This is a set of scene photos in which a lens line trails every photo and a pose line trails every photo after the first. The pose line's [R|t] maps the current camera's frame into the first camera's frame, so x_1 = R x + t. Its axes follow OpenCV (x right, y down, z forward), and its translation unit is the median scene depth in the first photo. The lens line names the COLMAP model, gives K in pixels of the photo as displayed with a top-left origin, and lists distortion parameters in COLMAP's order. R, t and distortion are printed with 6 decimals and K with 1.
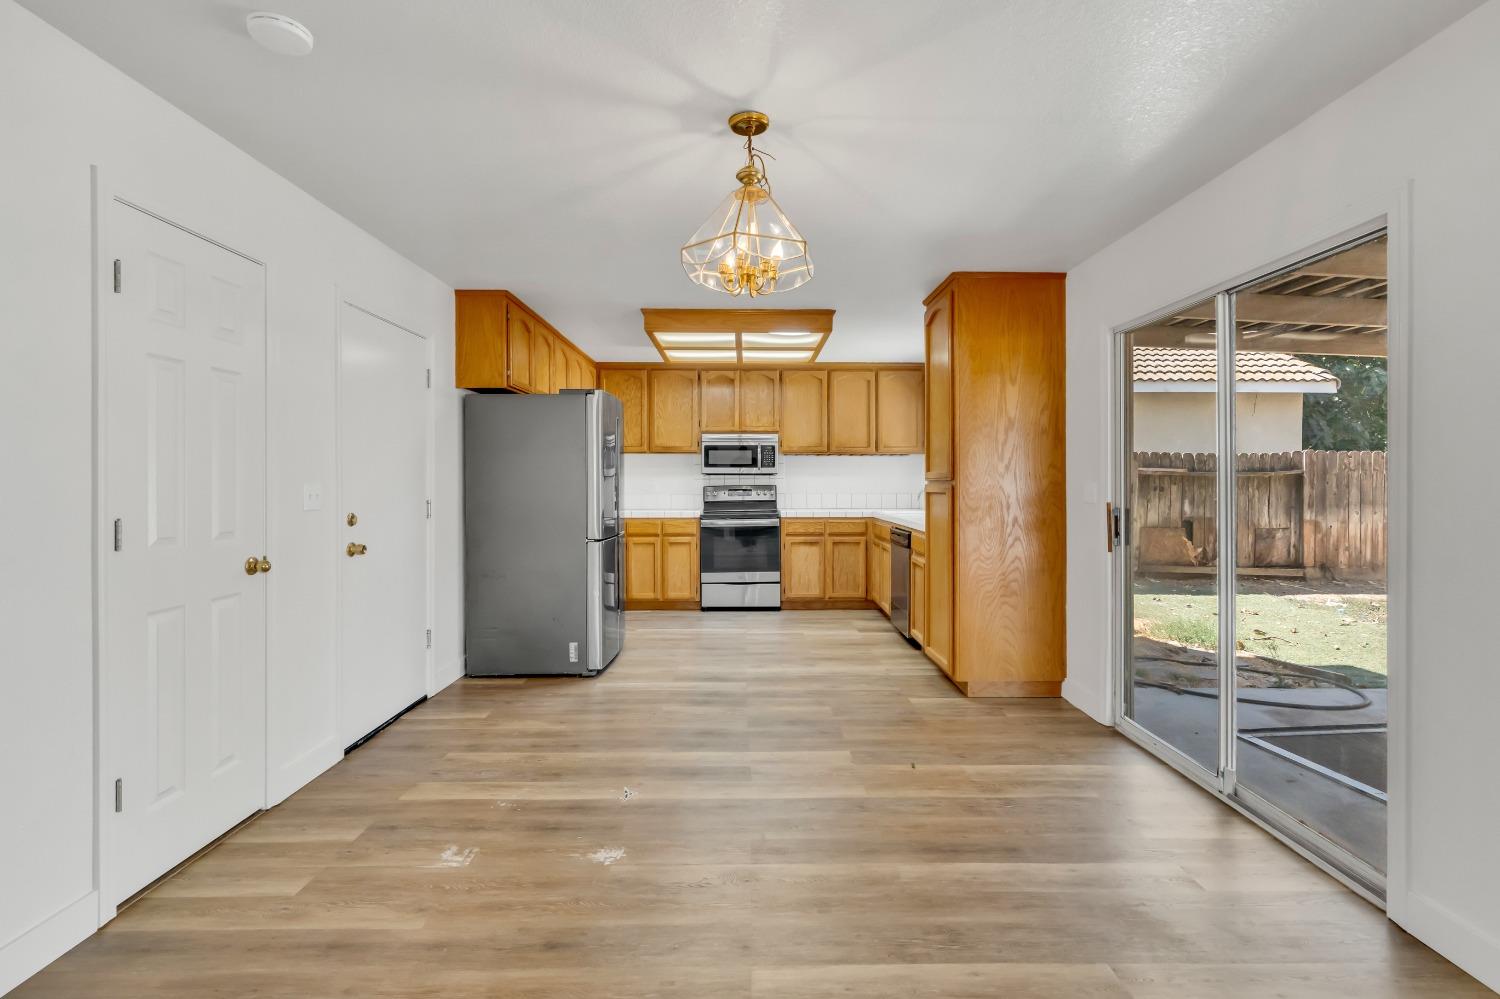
lens RADIAL K [[676.2, 0, 755.7], [0, 676.2, 484.1], [0, 0, 1]] dist [0.000715, 0.000682]
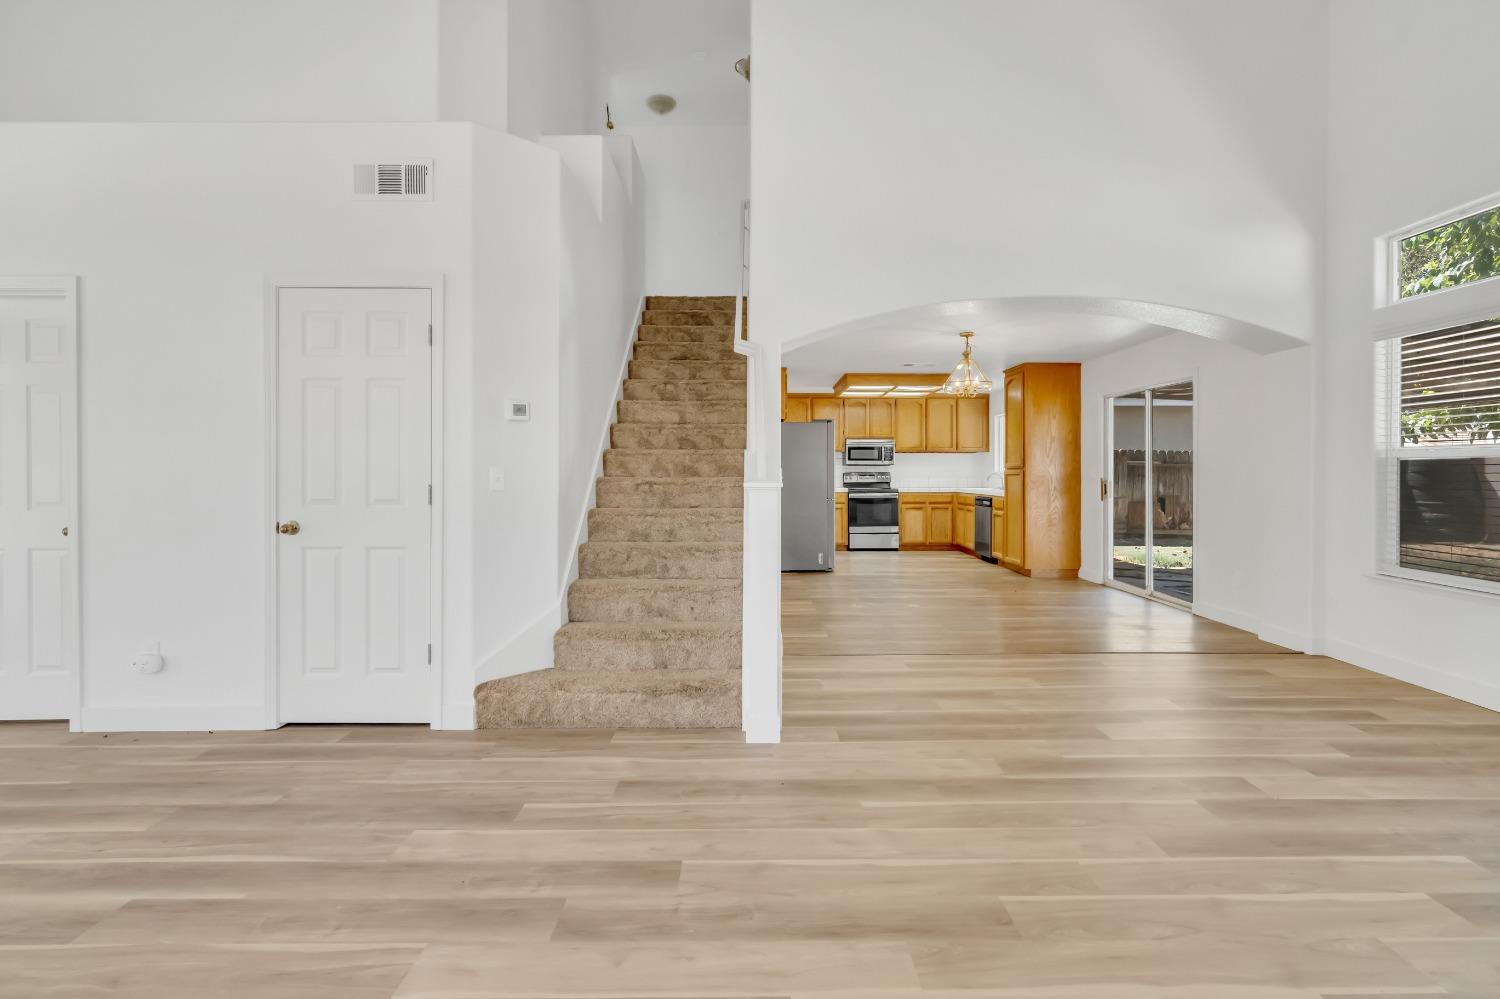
lens RADIAL K [[676.2, 0, 755.7], [0, 676.2, 484.1], [0, 0, 1]] dist [0.000715, 0.000682]
pose [[0.999988, 0.000272, -0.004968, -0.291009], [-0.000213, 0.999930, 0.011811, 0.011391], [0.004971, -0.011810, 0.999918, -0.591962]]
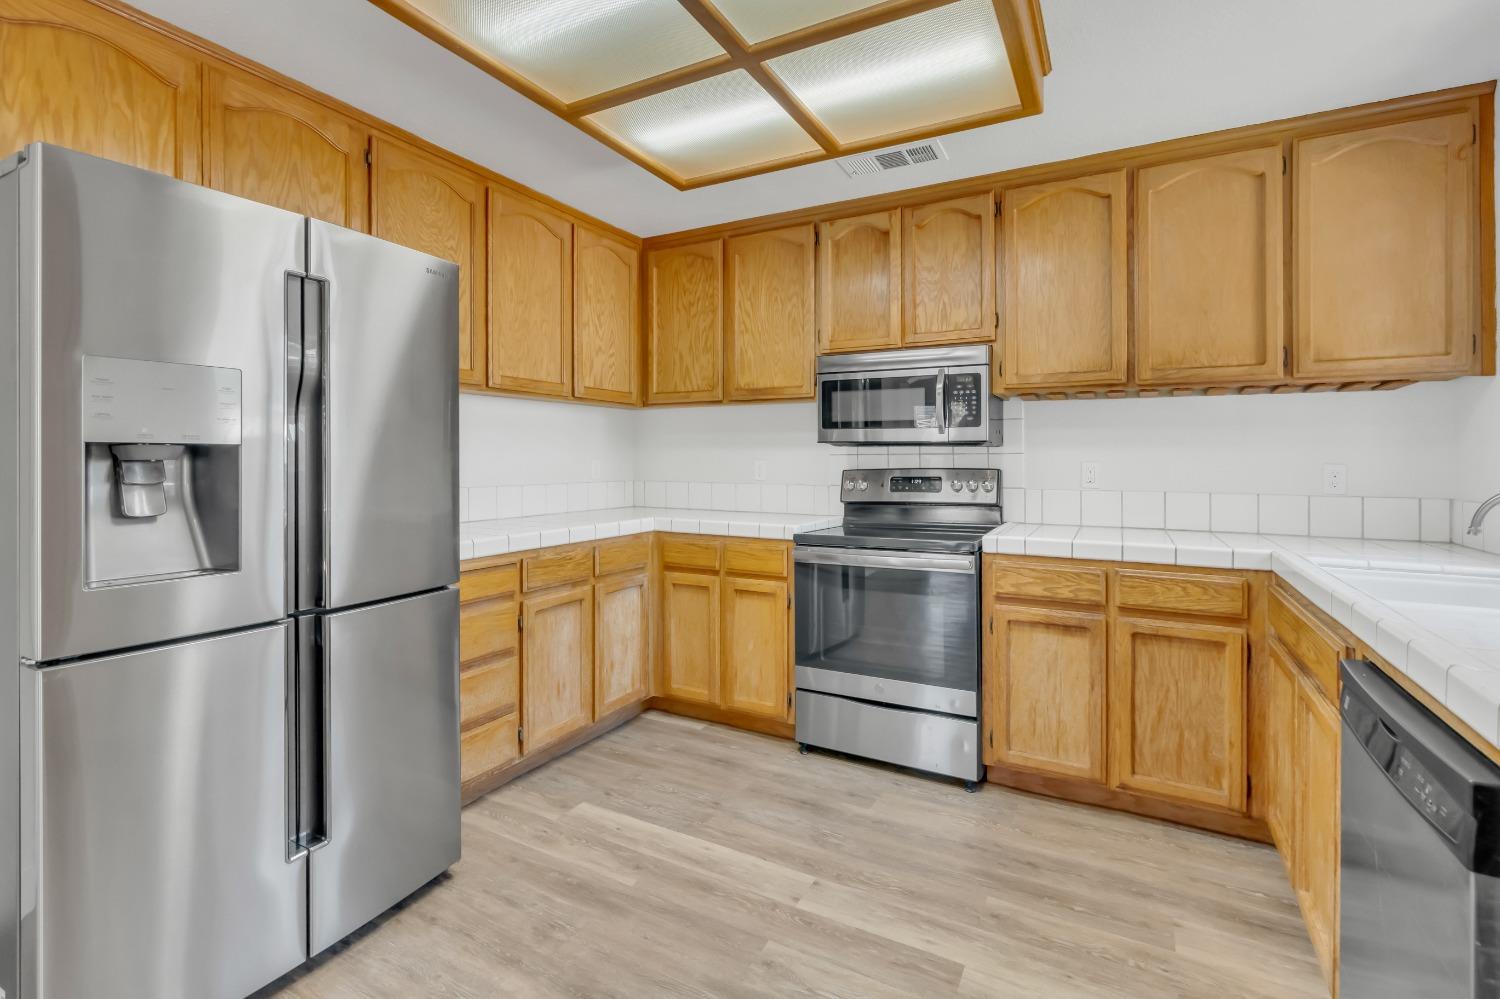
lens RADIAL K [[701.4, 0, 747.5], [0, 701.4, 449.6], [0, 0, 1]] dist [0.000890, 0.000162]
pose [[0.869597, -0.001068, -0.493761, 0.120019], [-0.001475, 0.999988, -0.004761, -0.008695], [0.493760, 0.004869, 0.869585, 0.574300]]
